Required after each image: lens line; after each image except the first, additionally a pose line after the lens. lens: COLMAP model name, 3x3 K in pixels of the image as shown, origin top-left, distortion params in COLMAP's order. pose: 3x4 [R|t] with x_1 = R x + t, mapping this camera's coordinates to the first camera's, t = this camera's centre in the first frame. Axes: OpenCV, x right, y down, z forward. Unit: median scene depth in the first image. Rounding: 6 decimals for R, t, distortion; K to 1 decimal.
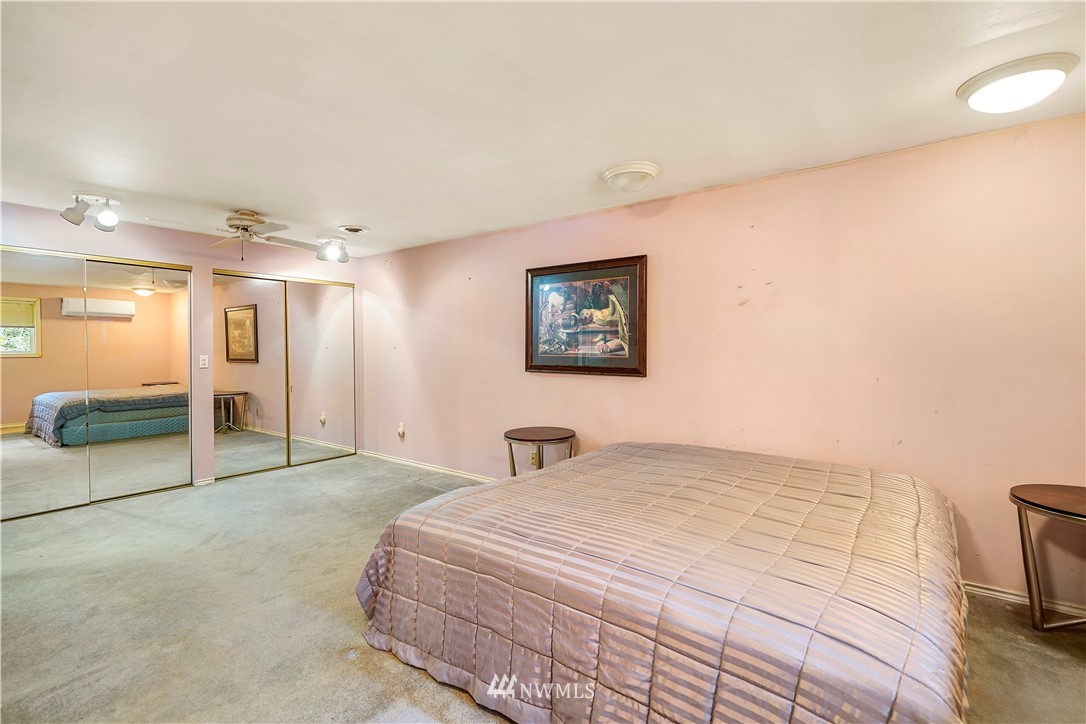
lens RADIAL K [[501.9, 0, 542.5], [0, 501.9, 357.1], [0, 0, 1]] dist [0.002119, -0.000013]
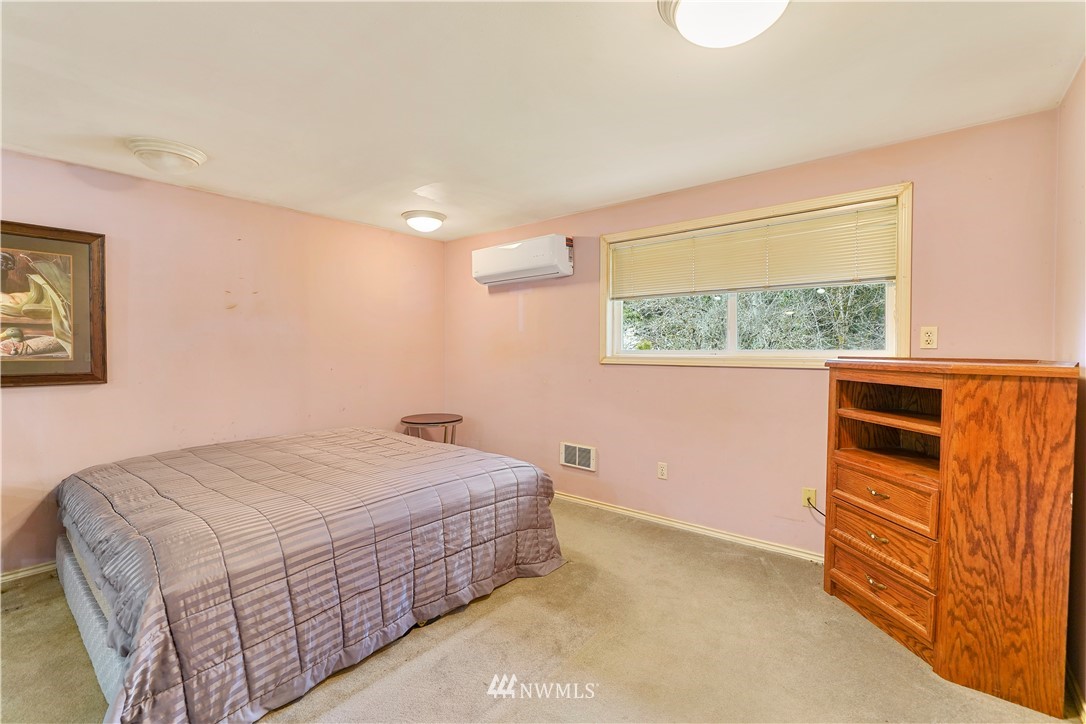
lens RADIAL K [[507.4, 0, 536.6], [0, 507.4, 355.2], [0, 0, 1]] dist [0.000079, 0.000030]
pose [[0.008520, -0.016060, 0.999835, -0.598606], [0.015294, 0.999756, 0.015928, -0.008362], [-0.999847, 0.015156, 0.008763, 0.273784]]
